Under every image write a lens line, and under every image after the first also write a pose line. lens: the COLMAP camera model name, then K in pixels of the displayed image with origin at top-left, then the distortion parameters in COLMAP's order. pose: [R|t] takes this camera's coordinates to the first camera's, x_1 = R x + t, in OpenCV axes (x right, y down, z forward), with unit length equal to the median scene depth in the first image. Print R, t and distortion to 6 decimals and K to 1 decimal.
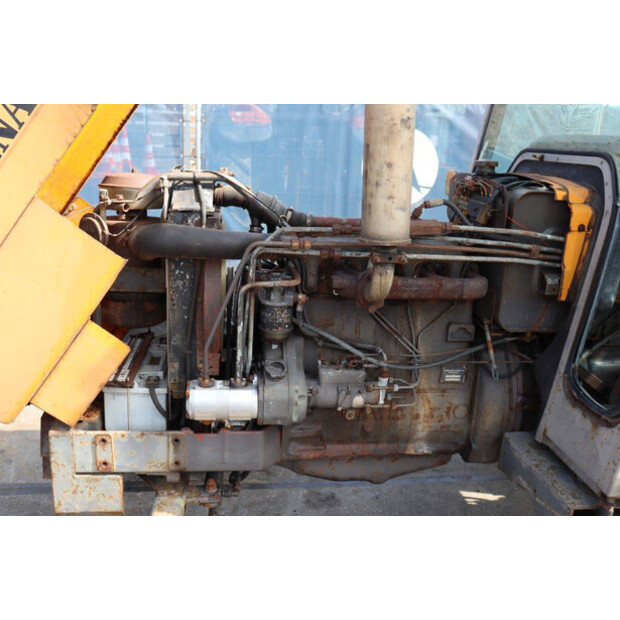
lens RADIAL K [[583.0, 0, 320.4], [0, 583.0, 309.2], [0, 0, 1]] dist [-0.074049, 0.004648]
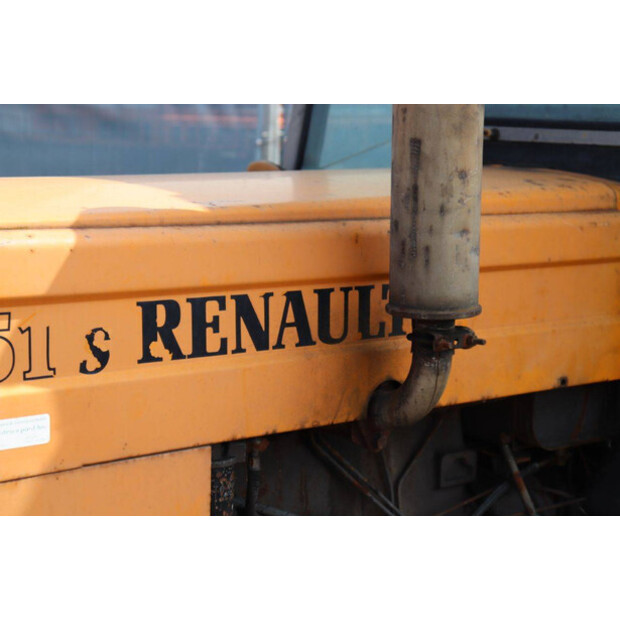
lens RADIAL K [[1410.0, 0, 310.0], [0, 1410.0, 310.0], [0, 0, 1]] dist [0.340027, 0.220426]
pose [[0.835751, -0.101873, 0.539576, -0.586855], [0.160472, 0.985055, -0.062576, -0.044787], [-0.525137, 0.138885, 0.839608, -0.043259]]
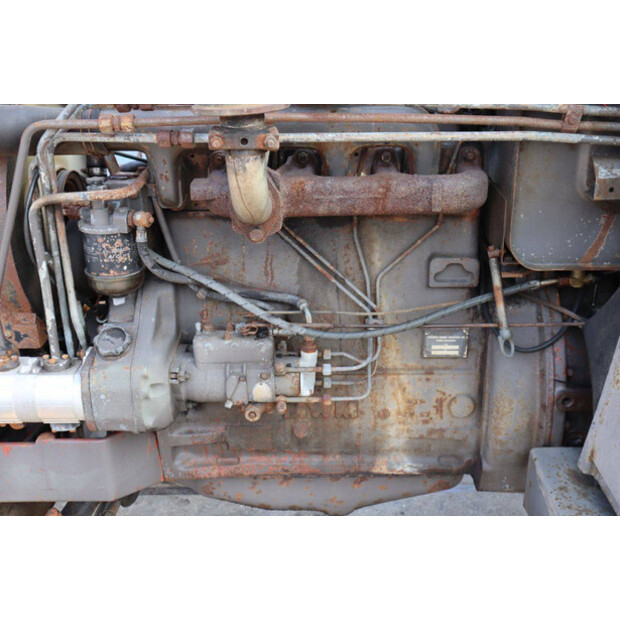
lens RADIAL K [[751.9, 0, 310.0], [0, 751.9, 310.0], [0, 0, 1]] dist [0.003763, 0.016961]
pose [[0.986208, -0.006139, -0.165394, 0.237102], [0.023852, 0.994152, 0.105322, -0.003912], [0.163780, -0.107814, 0.980588, 0.264800]]
